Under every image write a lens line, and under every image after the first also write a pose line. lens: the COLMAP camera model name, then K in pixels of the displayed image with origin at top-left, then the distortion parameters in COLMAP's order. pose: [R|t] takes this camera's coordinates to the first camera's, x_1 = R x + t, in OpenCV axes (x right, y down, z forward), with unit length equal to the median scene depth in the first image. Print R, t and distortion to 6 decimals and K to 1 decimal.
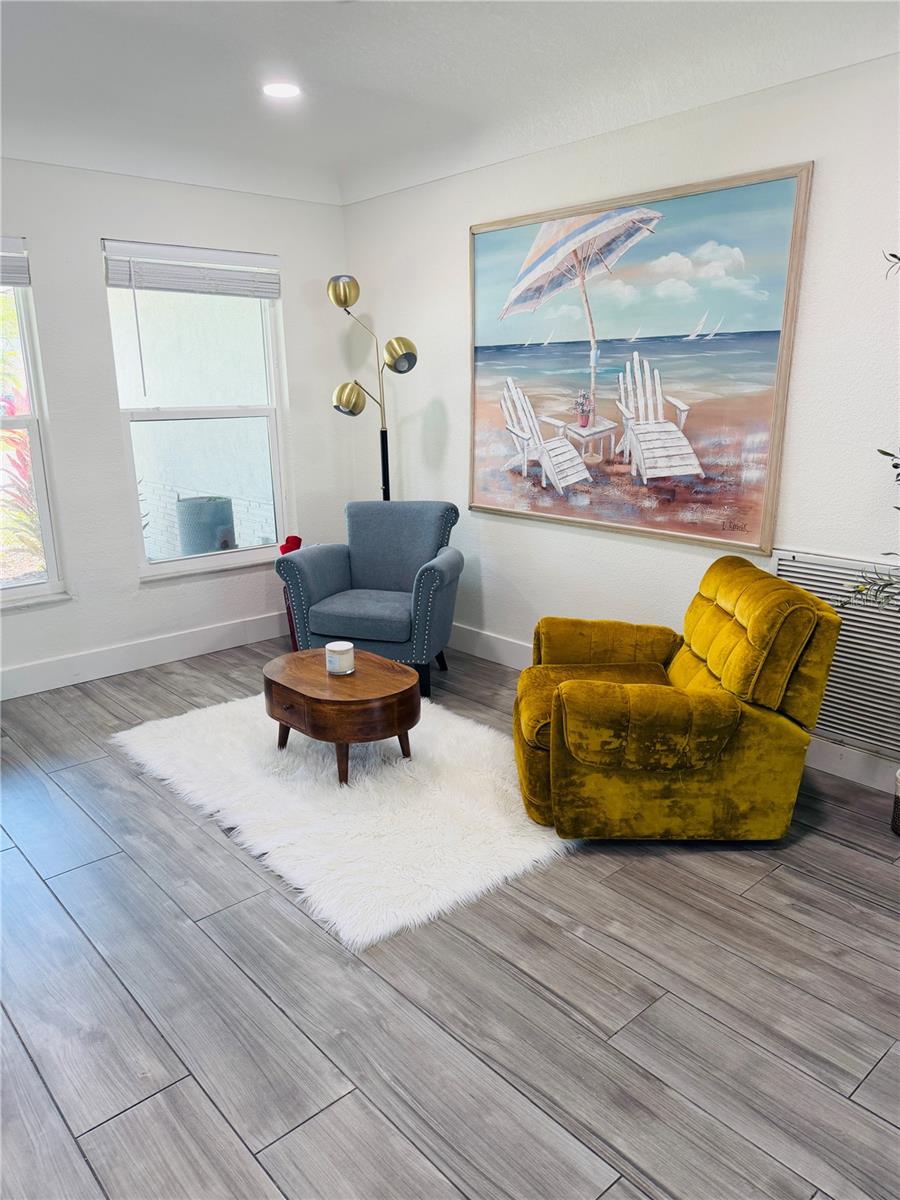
lens RADIAL K [[836.4, 0, 444.9], [0, 836.4, 608.6], [0, 0, 1]] dist [0.075801, -0.085346]
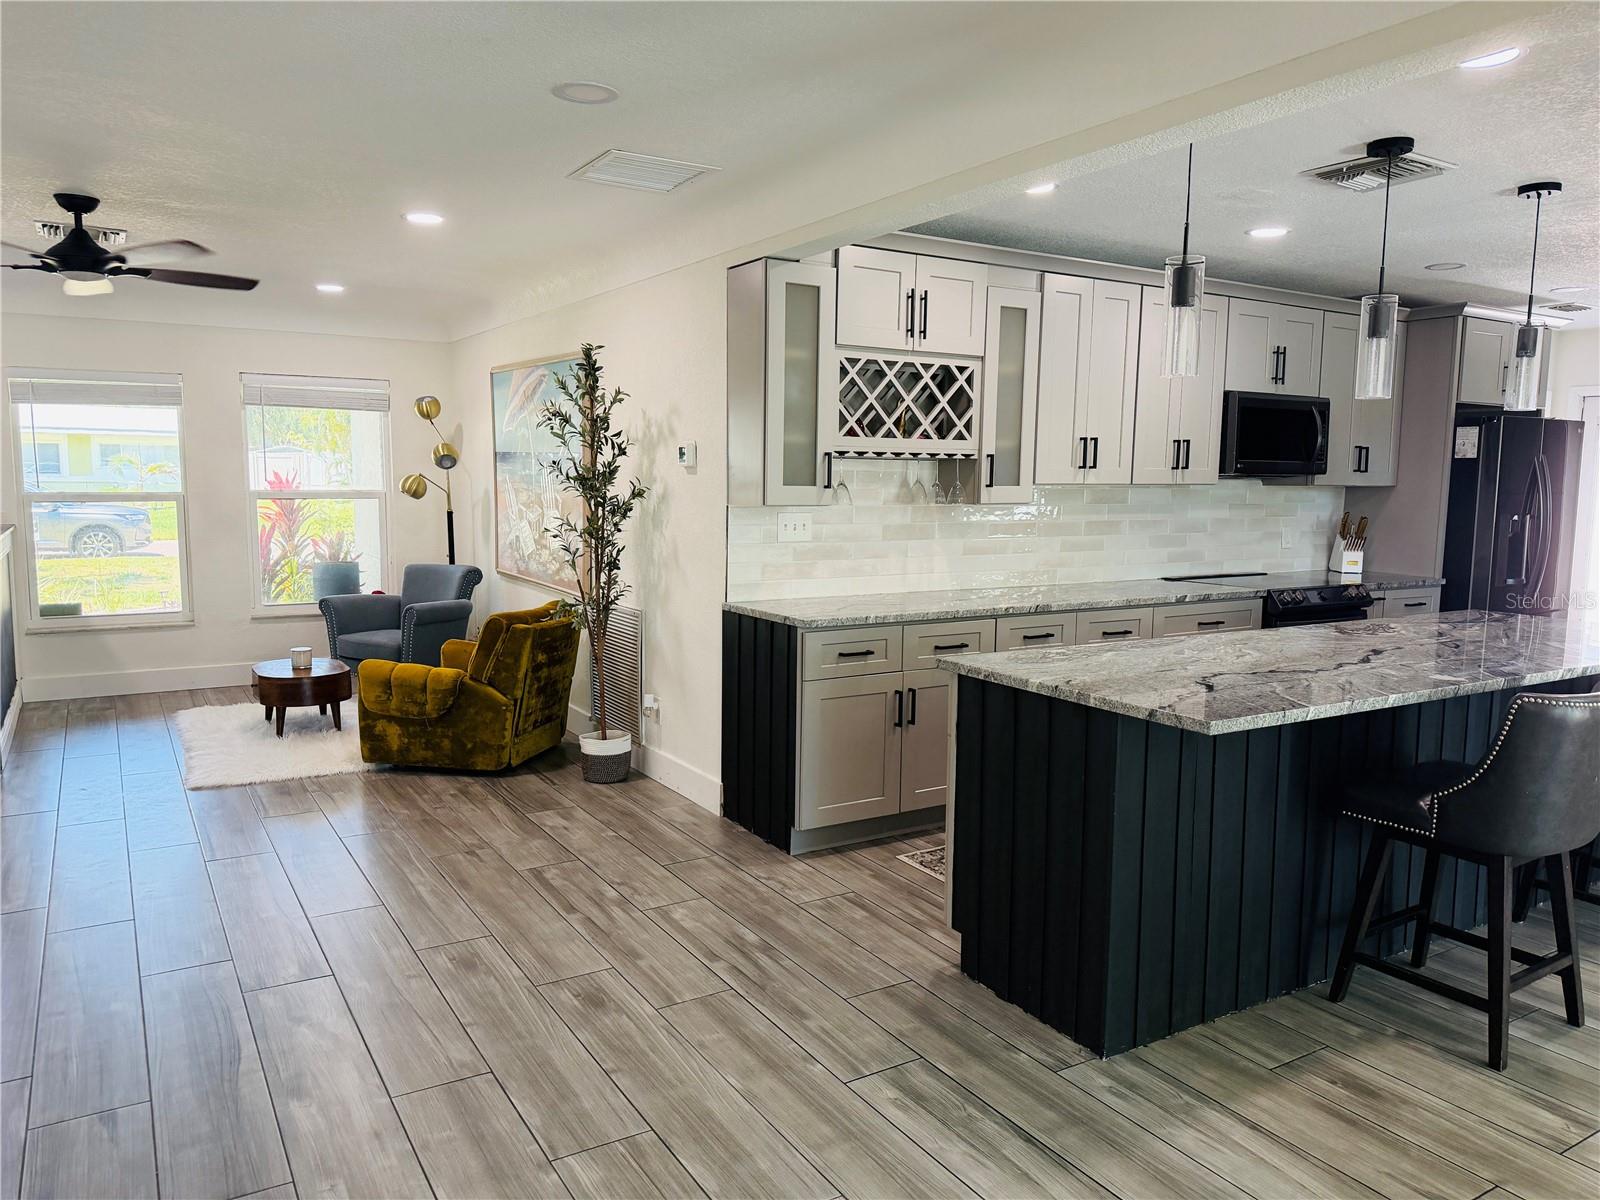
lens RADIAL K [[1108.8, 0, 800.0], [0, 1108.8, 600.0], [0, 0, 1]] dist [0.152053, -0.238394]
pose [[0.984393, 0.039275, -0.171548, 1.074682], [-0.063252, 0.988602, -0.136624, 0.174411], [0.164227, 0.145342, 0.975656, -0.811557]]
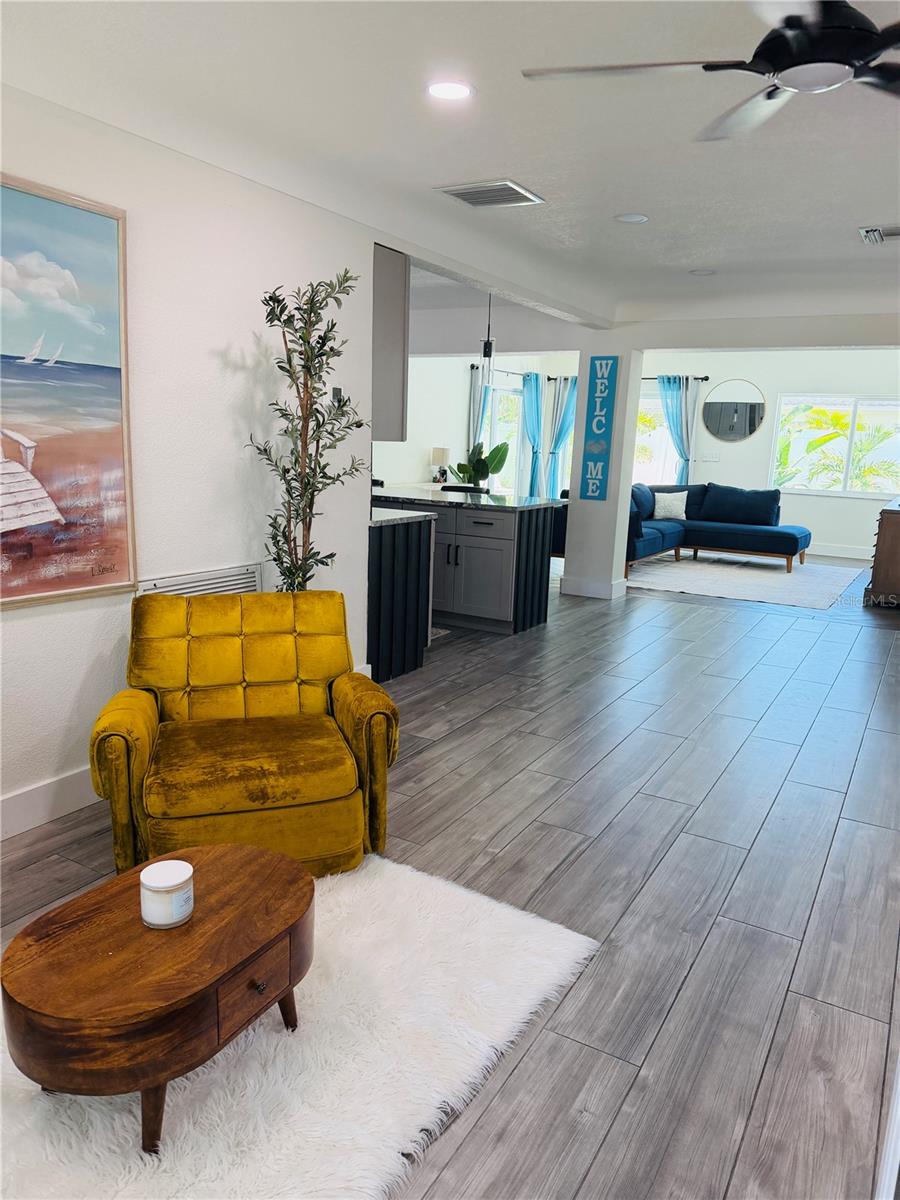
lens RADIAL K [[836.4, 0, 444.9], [0, 836.4, 608.6], [0, 0, 1]] dist [0.075801, -0.085346]
pose [[-0.305480, -0.194696, 0.932081, -0.677821], [0.211882, 0.940432, 0.265882, -0.232783], [-0.928325, 0.278713, -0.246031, 0.918224]]
